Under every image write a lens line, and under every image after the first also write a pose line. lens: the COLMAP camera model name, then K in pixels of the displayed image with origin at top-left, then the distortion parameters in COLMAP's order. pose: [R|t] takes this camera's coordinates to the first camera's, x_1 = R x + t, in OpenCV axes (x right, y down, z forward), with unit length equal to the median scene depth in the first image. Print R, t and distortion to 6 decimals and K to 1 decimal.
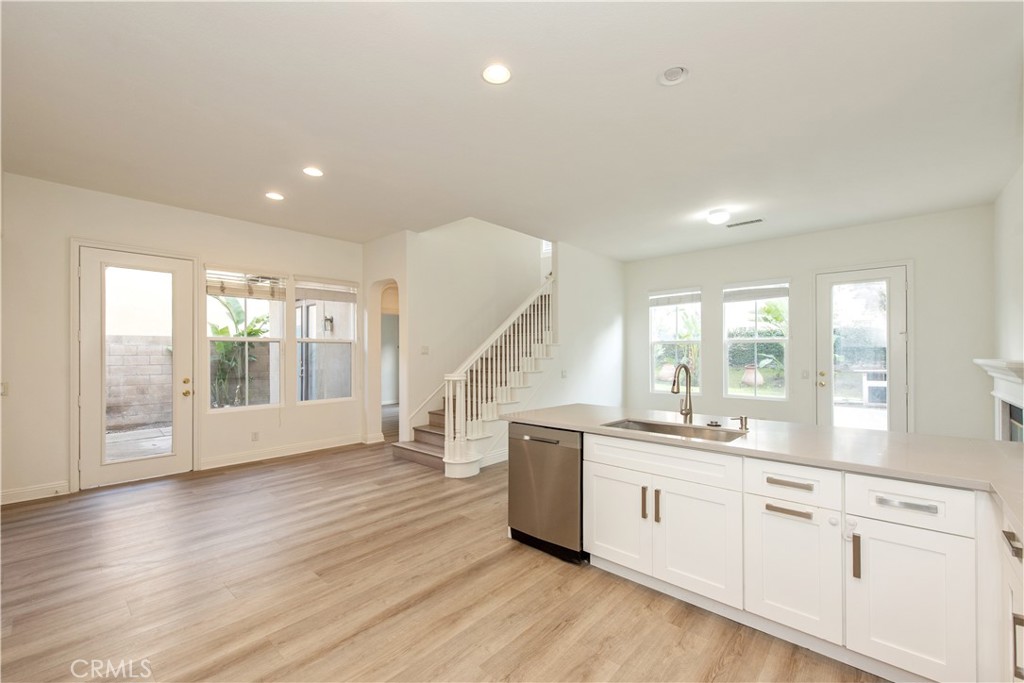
lens RADIAL K [[422.2, 0, 509.3], [0, 422.2, 346.9], [0, 0, 1]] dist [0.008294, -0.000594]
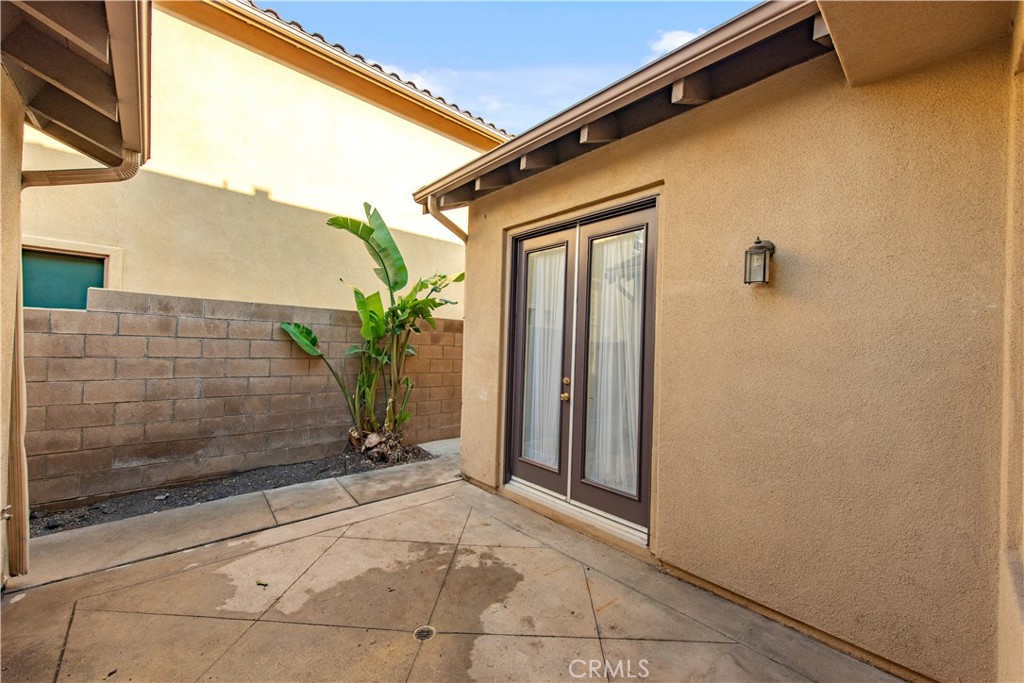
lens RADIAL K [[407.4, 0, 518.8], [0, 407.4, 337.3], [0, 0, 1]] dist [0.009474, 0.000154]
pose [[0.994211, 0.032414, -0.102438, -0.450483], [-0.033545, 0.999394, -0.009341, 0.009879], [0.102073, 0.012724, 0.994696, 0.515255]]
